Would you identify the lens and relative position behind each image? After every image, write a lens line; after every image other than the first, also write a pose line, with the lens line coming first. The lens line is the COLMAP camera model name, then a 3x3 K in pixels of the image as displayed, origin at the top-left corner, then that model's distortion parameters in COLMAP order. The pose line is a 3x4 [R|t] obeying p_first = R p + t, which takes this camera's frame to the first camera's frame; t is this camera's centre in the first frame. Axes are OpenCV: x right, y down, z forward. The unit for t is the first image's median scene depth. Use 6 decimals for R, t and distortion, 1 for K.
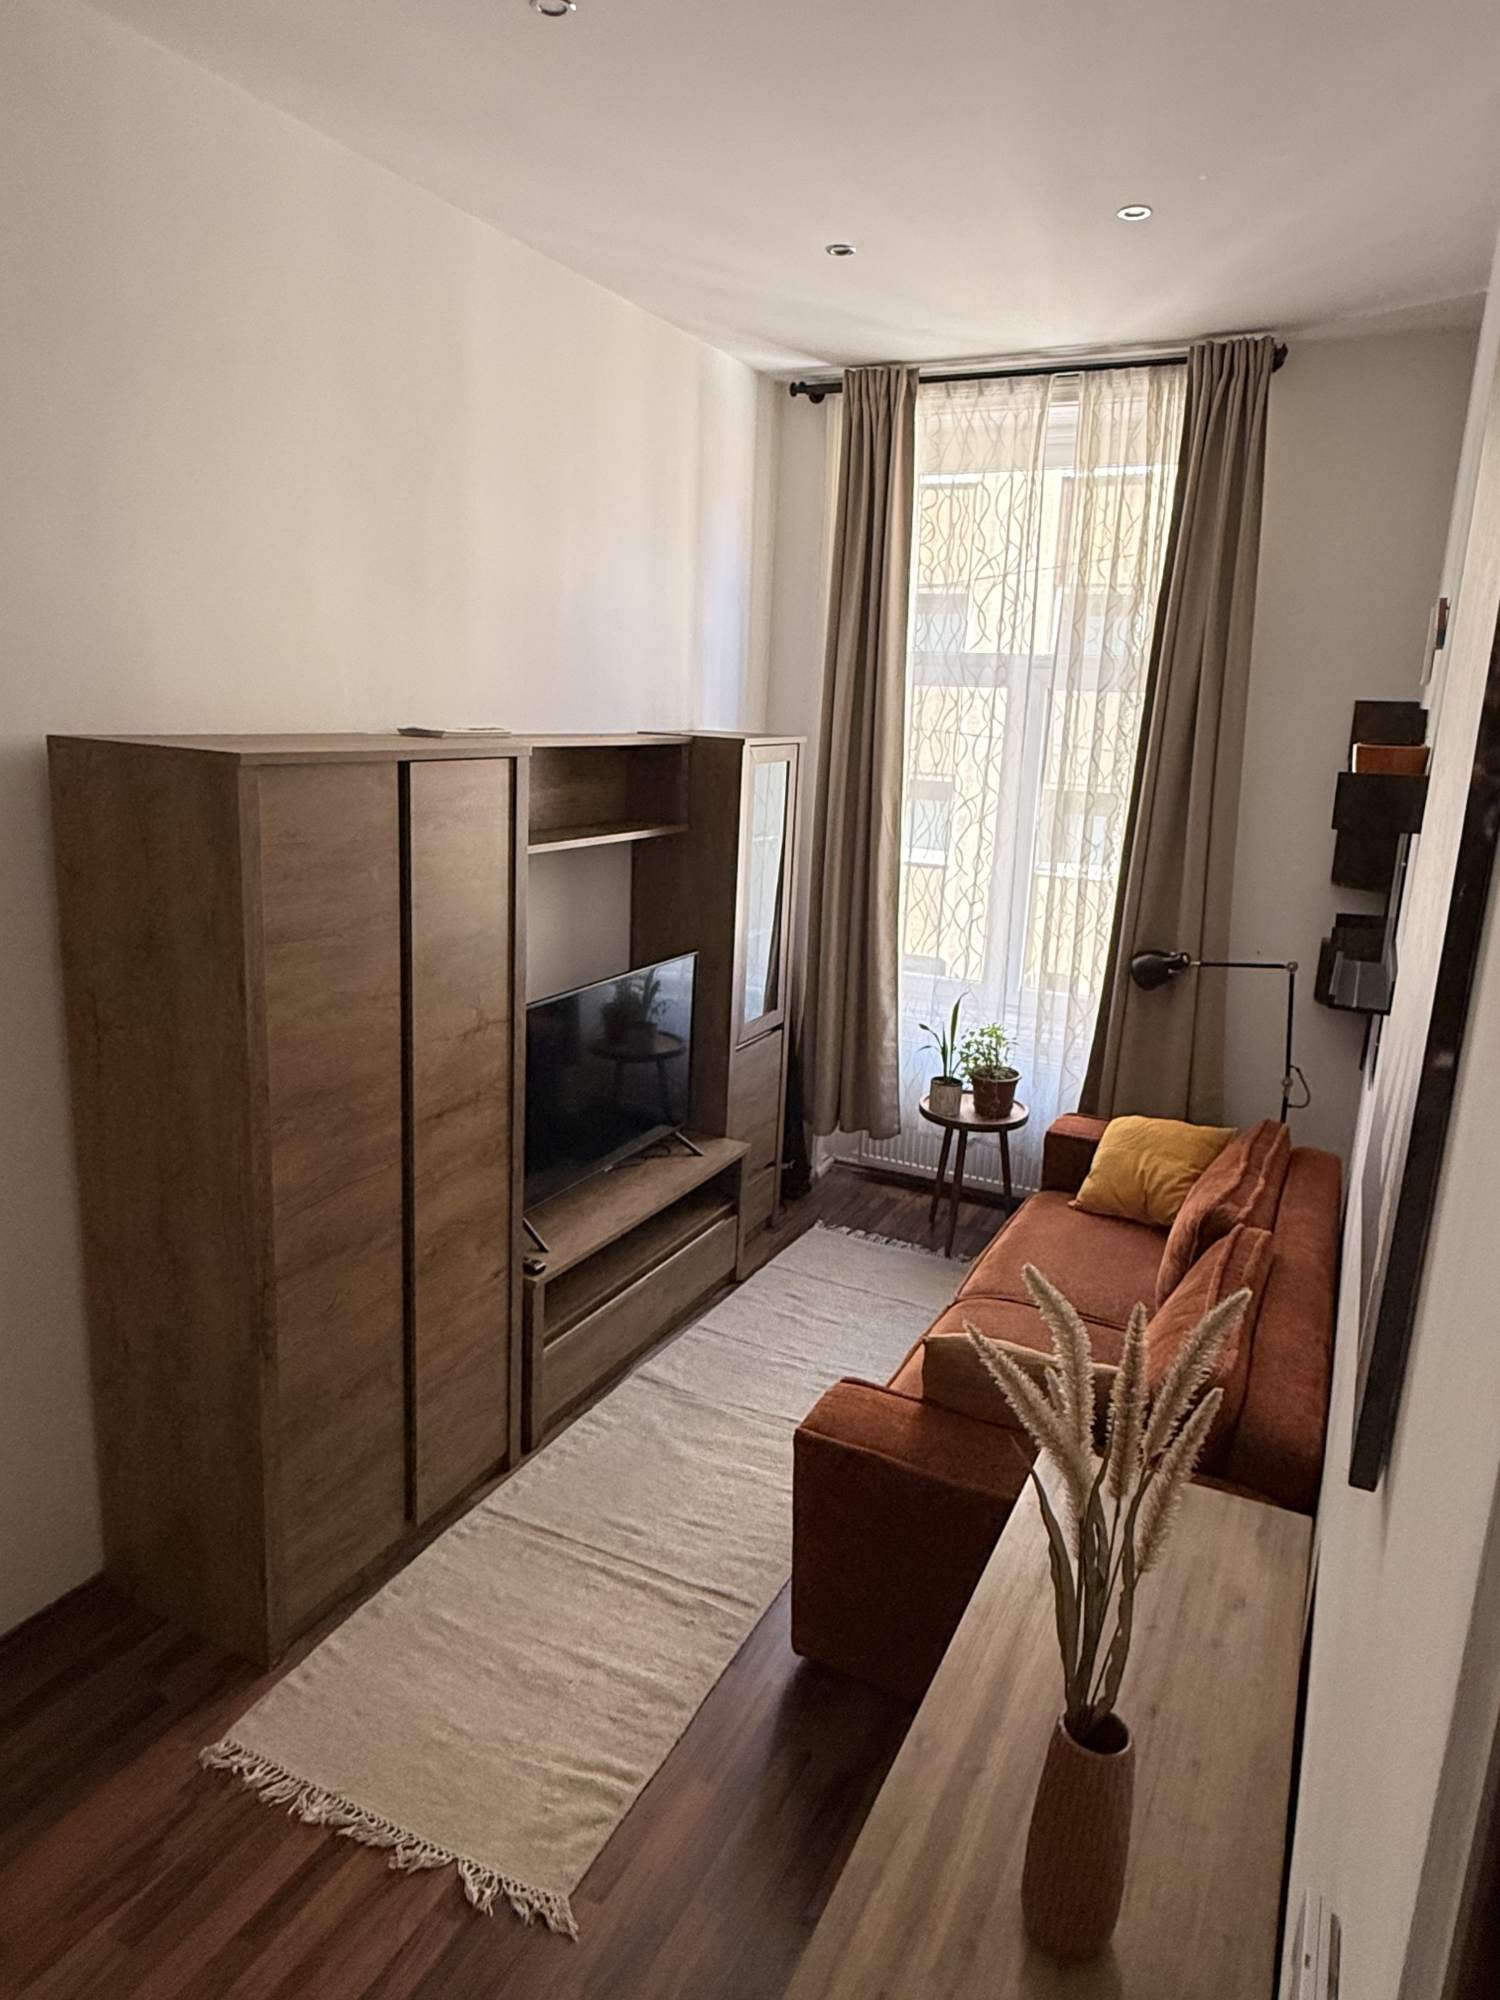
lens RADIAL K [[1262.0, 0, 749.6], [0, 1262.0, 983.9], [0, 0, 1]] dist [-0.001876, 0.003132]
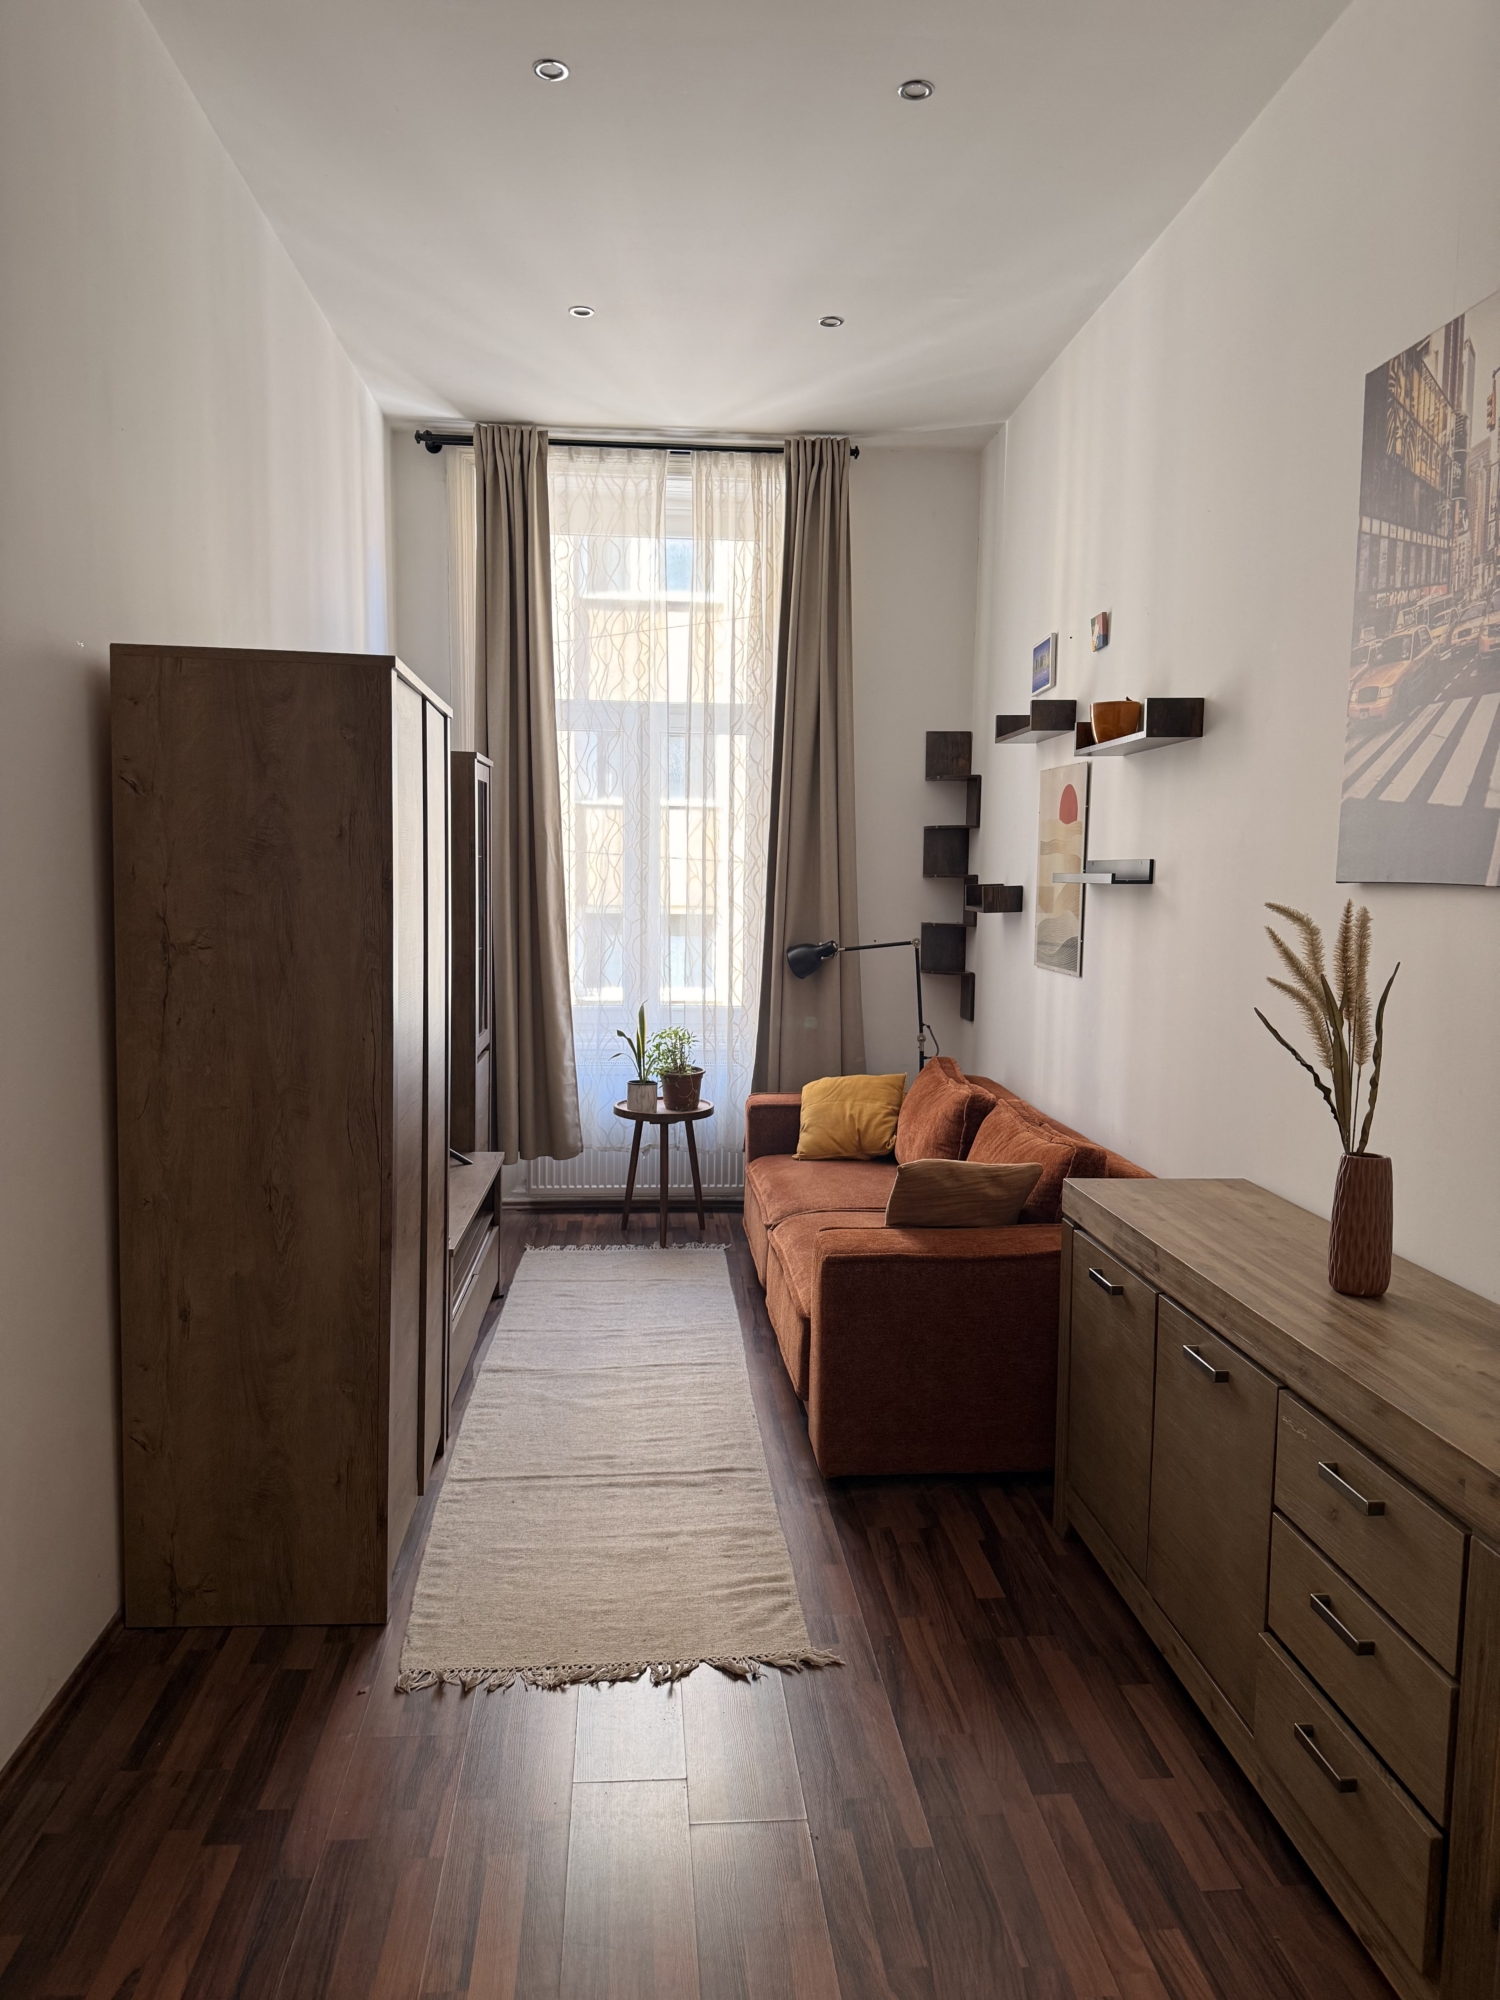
lens RADIAL K [[1363.4, 0, 748.7], [0, 1363.4, 1004.9], [0, 0, 1]] dist [0.179881, -0.386256]
pose [[0.858276, -0.081628, 0.506655, -0.387506], [0.135753, 0.988213, -0.070754, 0.117574], [-0.494908, 0.129507, 0.859240, -0.059360]]
